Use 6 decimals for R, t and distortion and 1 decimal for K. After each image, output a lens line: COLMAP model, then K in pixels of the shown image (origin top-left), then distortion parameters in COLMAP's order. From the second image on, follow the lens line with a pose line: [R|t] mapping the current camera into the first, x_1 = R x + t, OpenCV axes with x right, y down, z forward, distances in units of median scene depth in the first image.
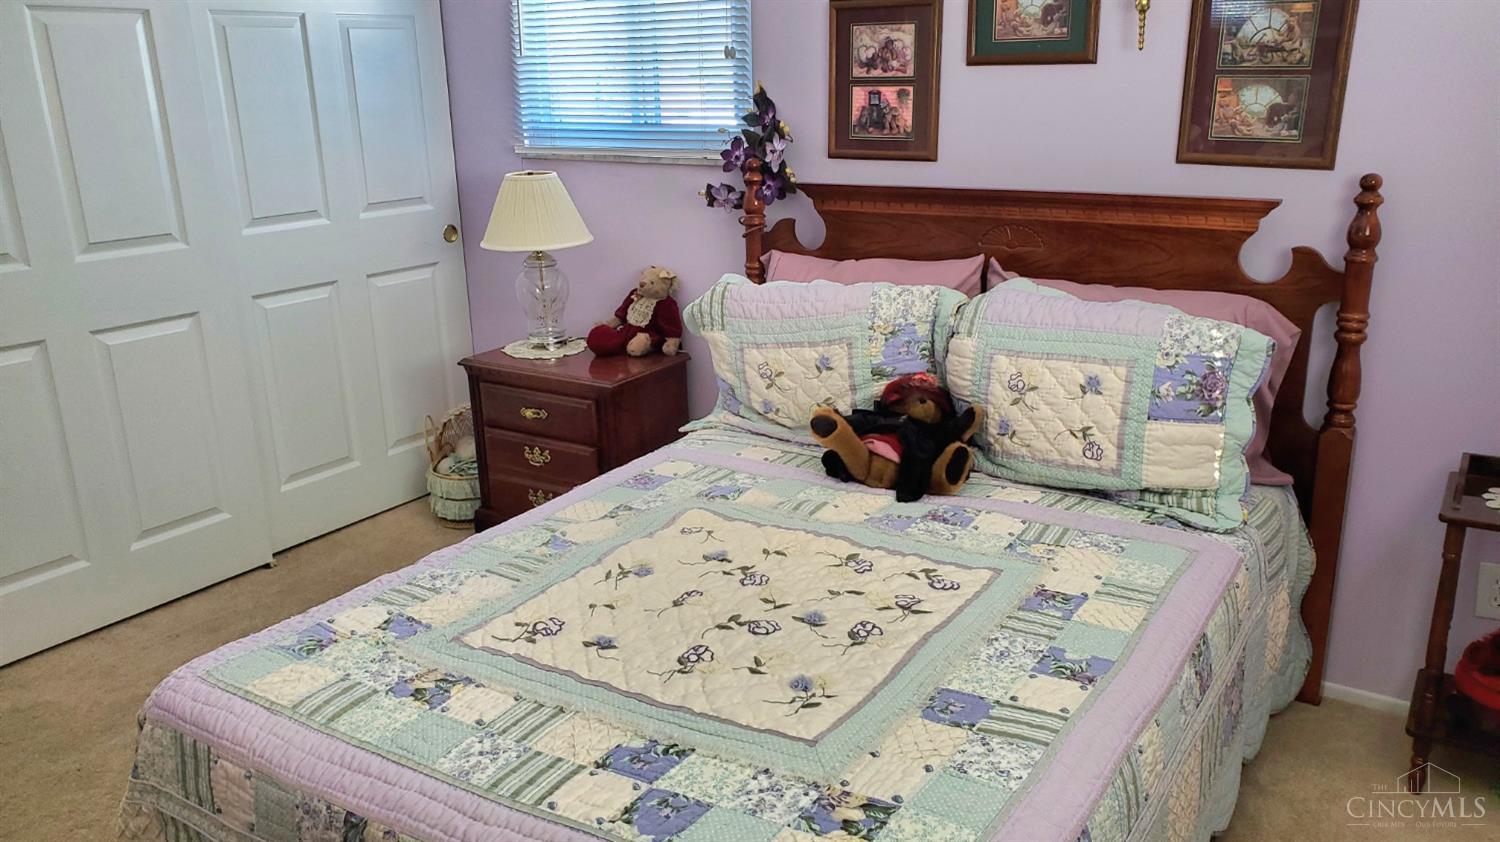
lens RADIAL K [[1136.0, 0, 767.9], [0, 1136.0, 453.4], [0, 0, 1]] dist [-0.011100, -0.005491]
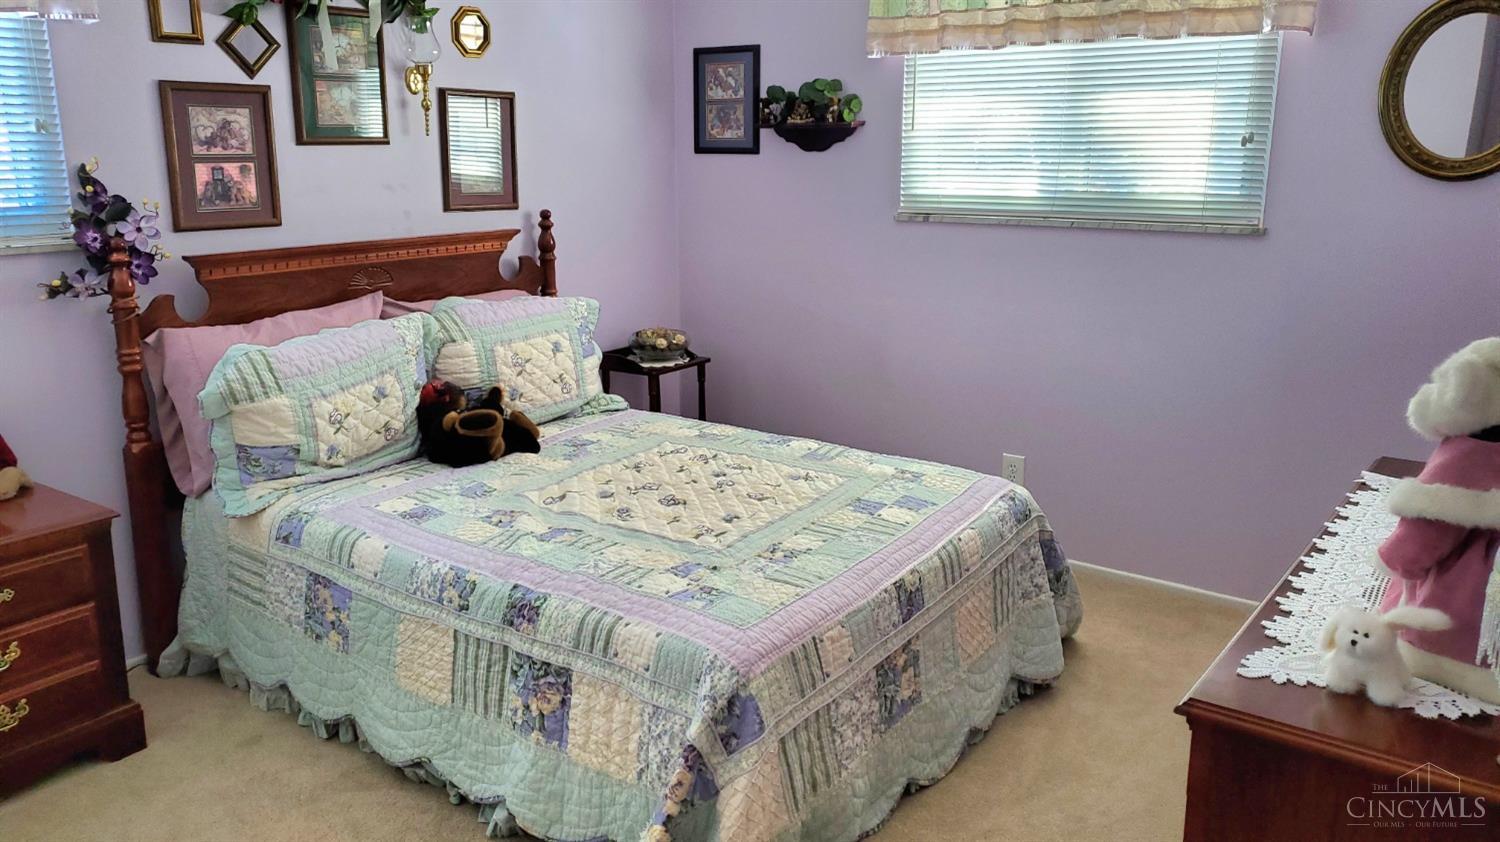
lens RADIAL K [[1136.0, 0, 751.2], [0, 1136.0, 416.3], [0, 0, 1]] dist [-0.011100, -0.005491]
pose [[0.049643, -0.218182, 0.974645, -0.997783], [0.310231, 0.930947, 0.192598, -0.151955], [-0.949364, 0.292804, 0.113902, 0.475552]]
